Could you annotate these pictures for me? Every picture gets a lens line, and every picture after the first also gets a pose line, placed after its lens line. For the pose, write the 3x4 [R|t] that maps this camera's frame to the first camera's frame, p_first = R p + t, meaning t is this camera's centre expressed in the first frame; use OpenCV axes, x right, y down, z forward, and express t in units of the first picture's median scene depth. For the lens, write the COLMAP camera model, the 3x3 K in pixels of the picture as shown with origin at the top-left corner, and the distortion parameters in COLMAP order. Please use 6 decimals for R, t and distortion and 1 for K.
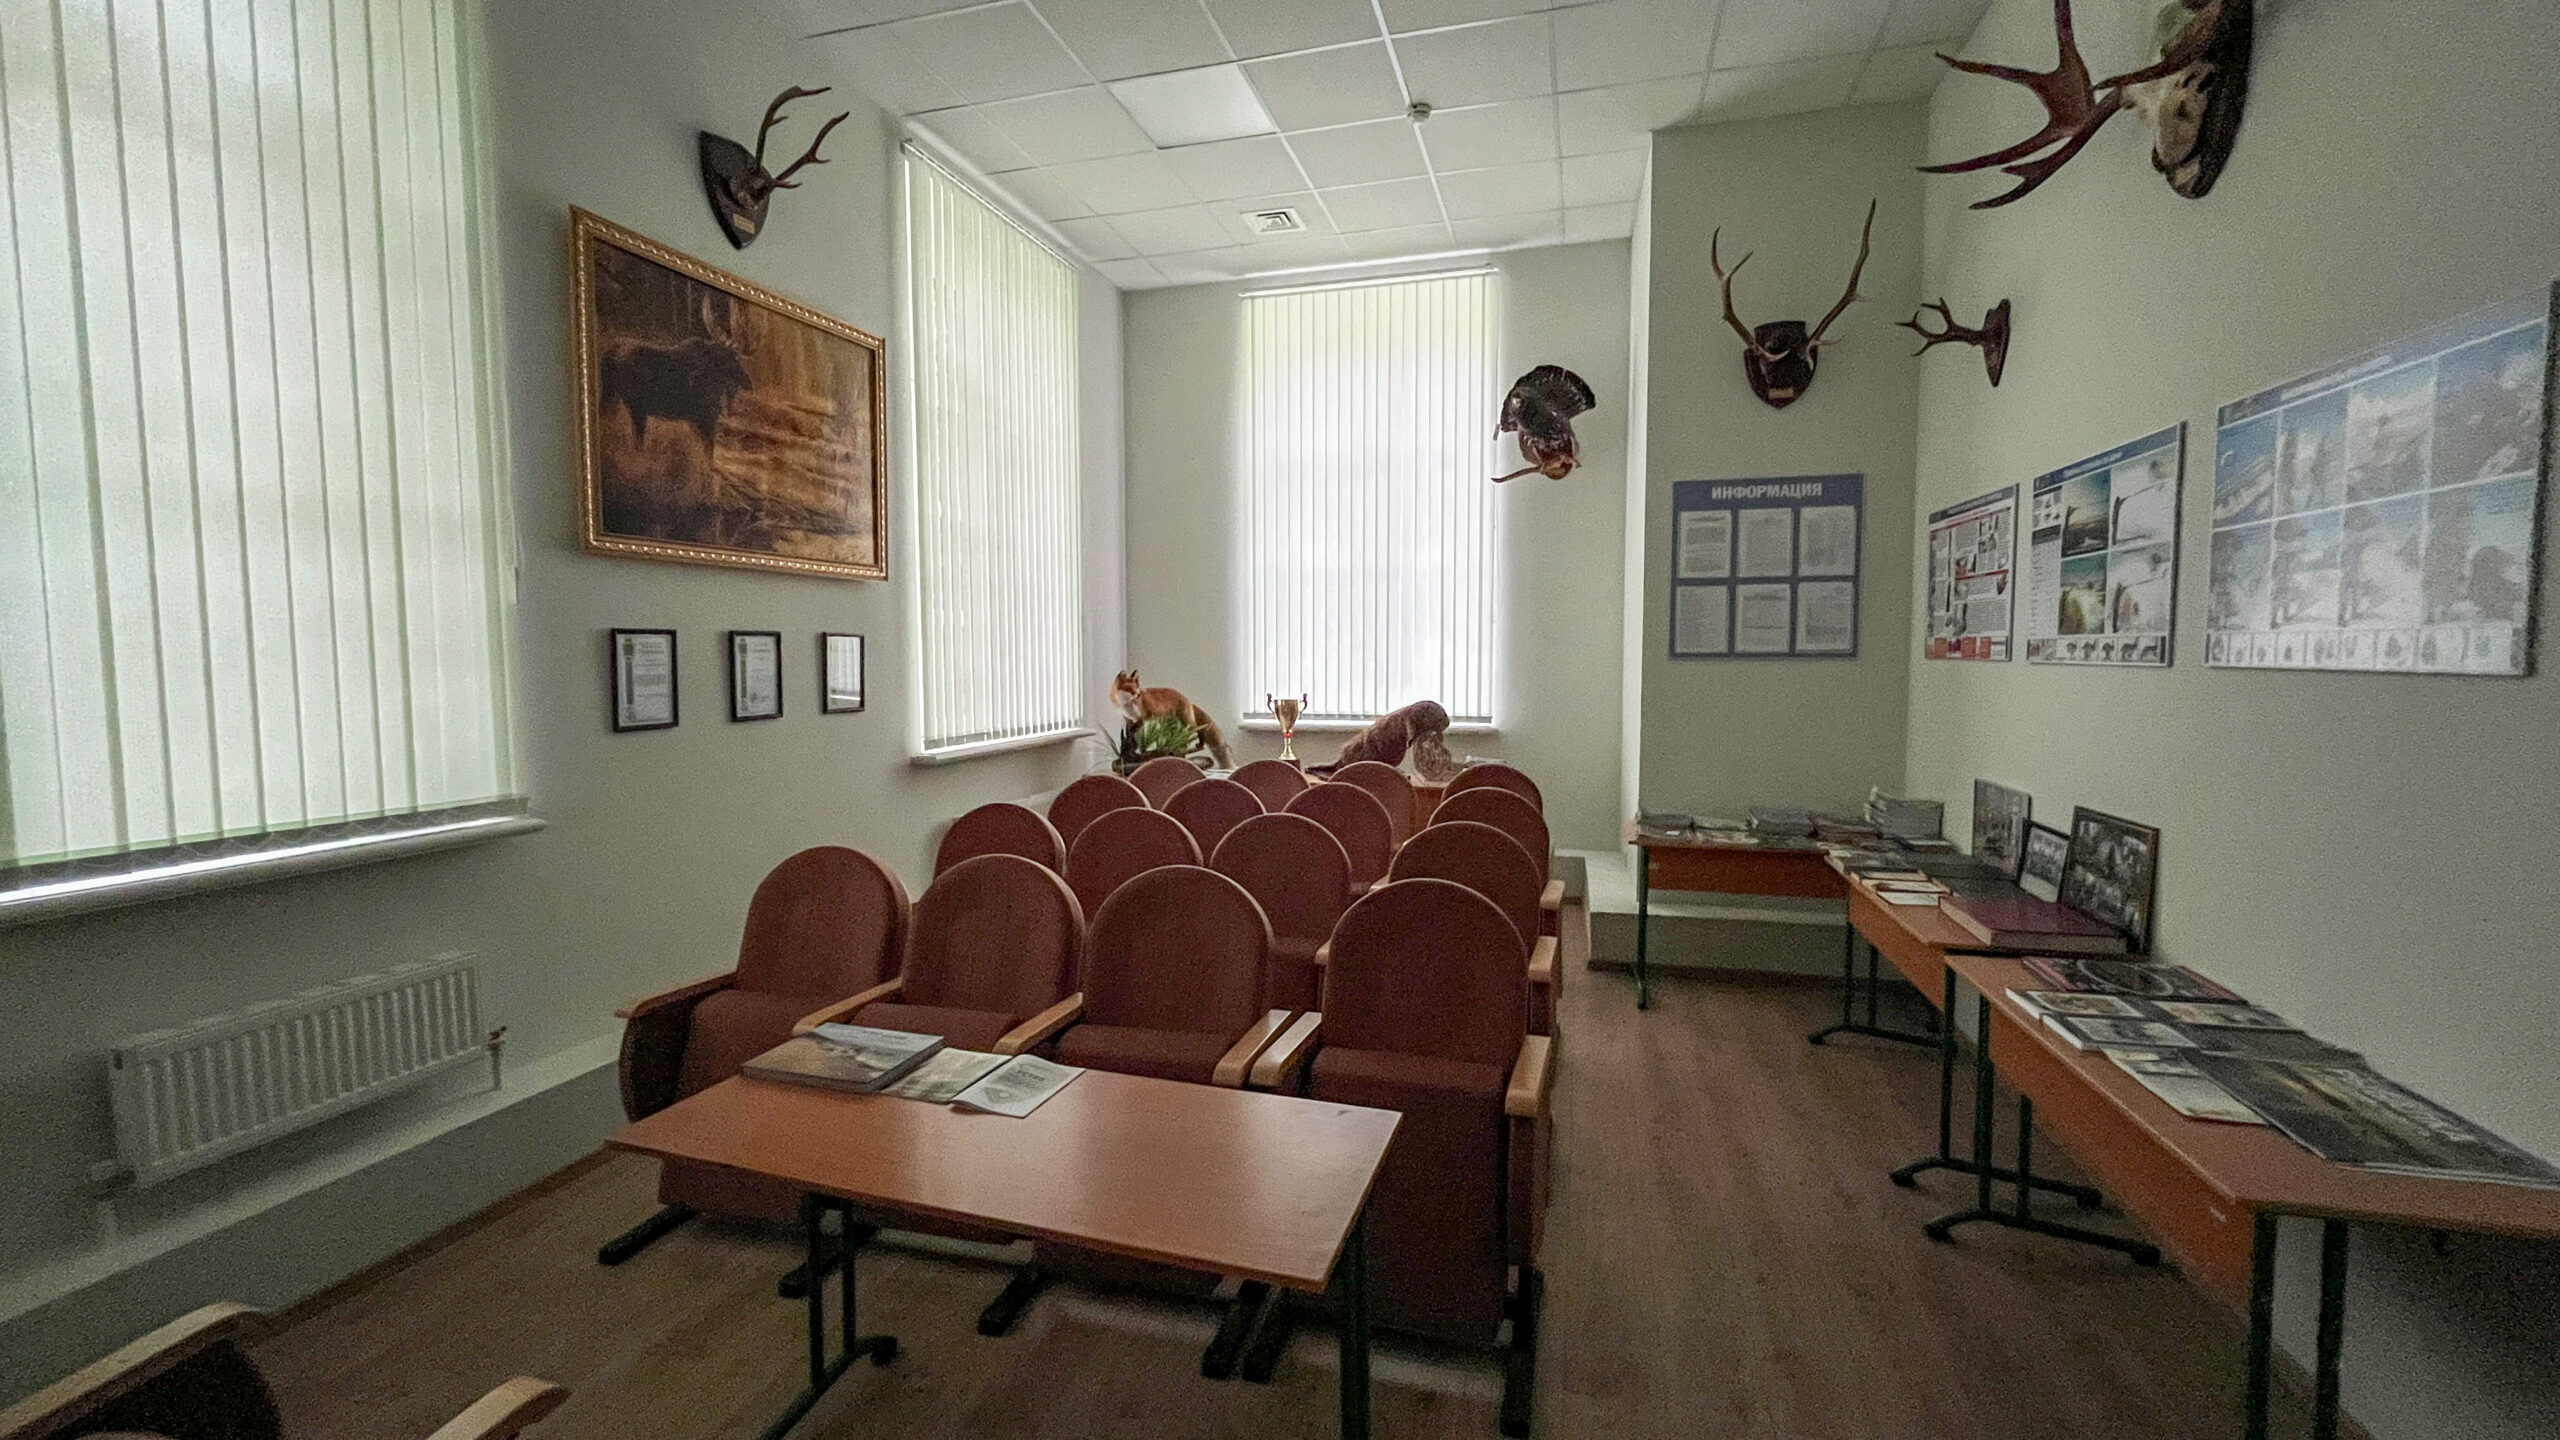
lens RADIAL K [[1047.8, 0, 1288.2], [0, 1047.8, 722.7], [0, 0, 1]] dist [0.000252, 0.000004]
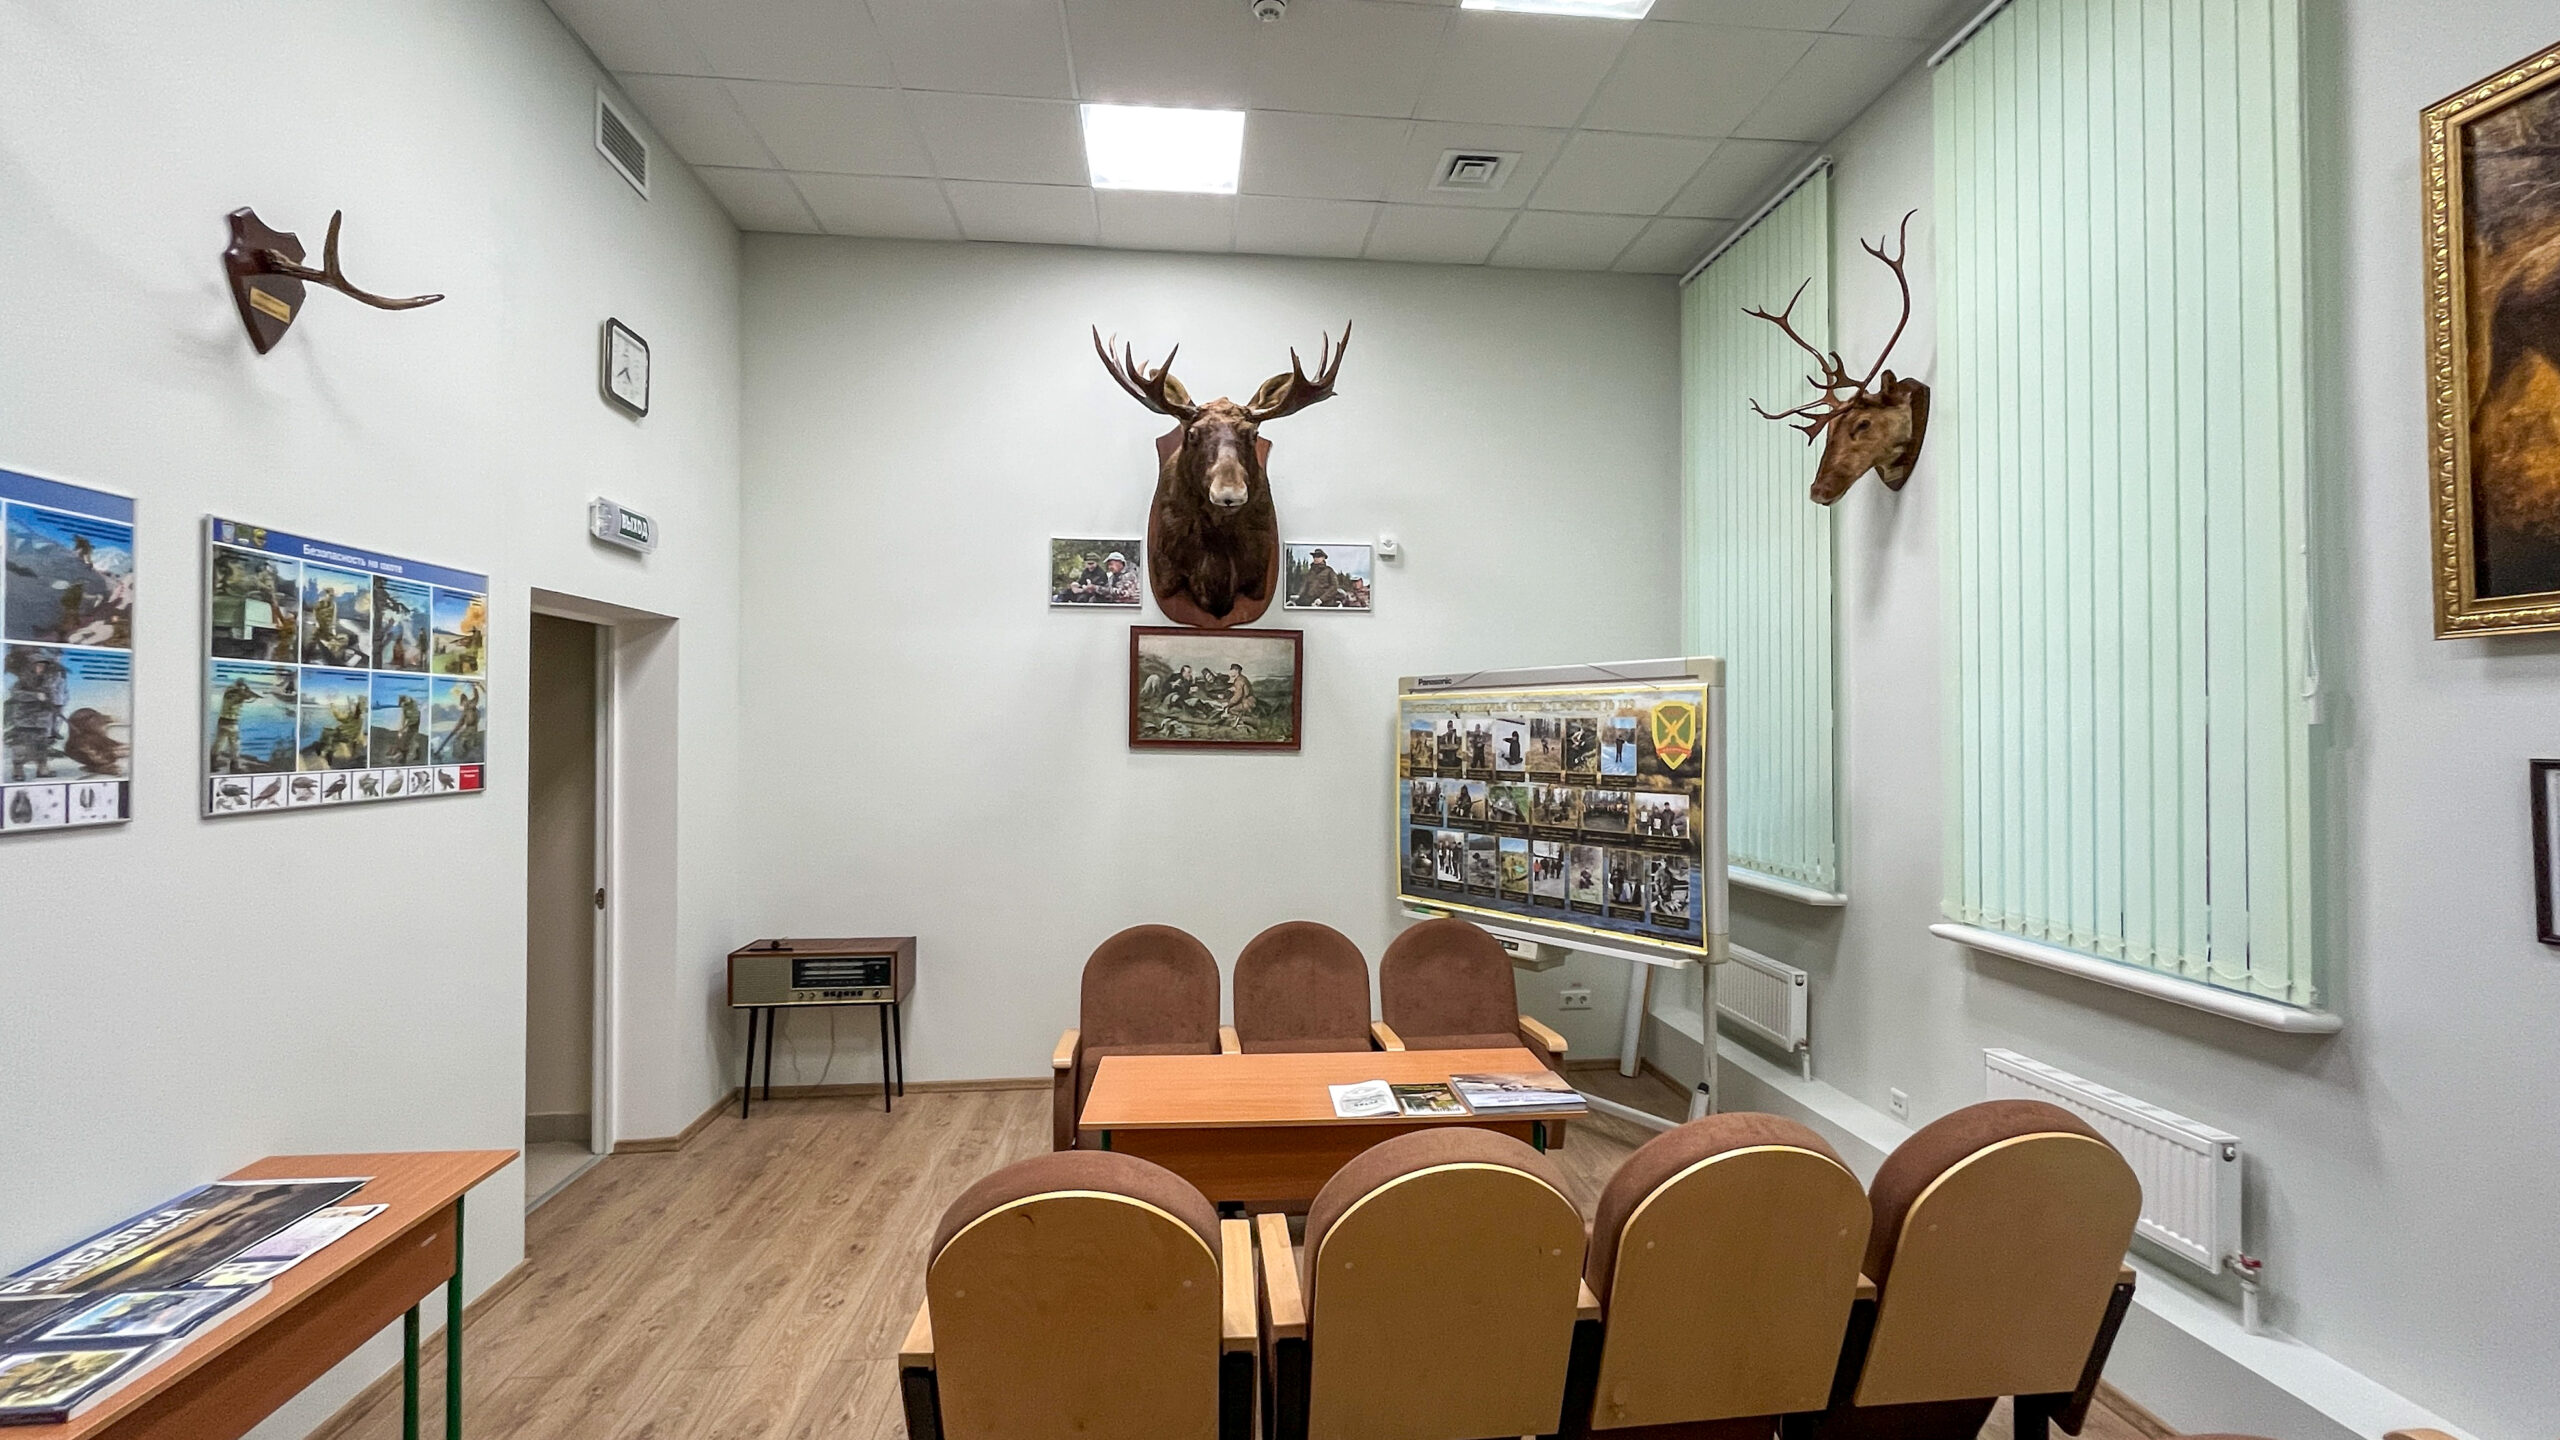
lens RADIAL K [[1047.8, 0, 1282.5], [0, 1047.8, 722.4], [0, 0, 1]] dist [0.000252, 0.000004]
pose [[-0.931175, -0.002843, -0.364562, 0.361655], [-0.024579, 0.998184, 0.054996, -0.230284], [0.363744, 0.060172, -0.929554, 2.324548]]
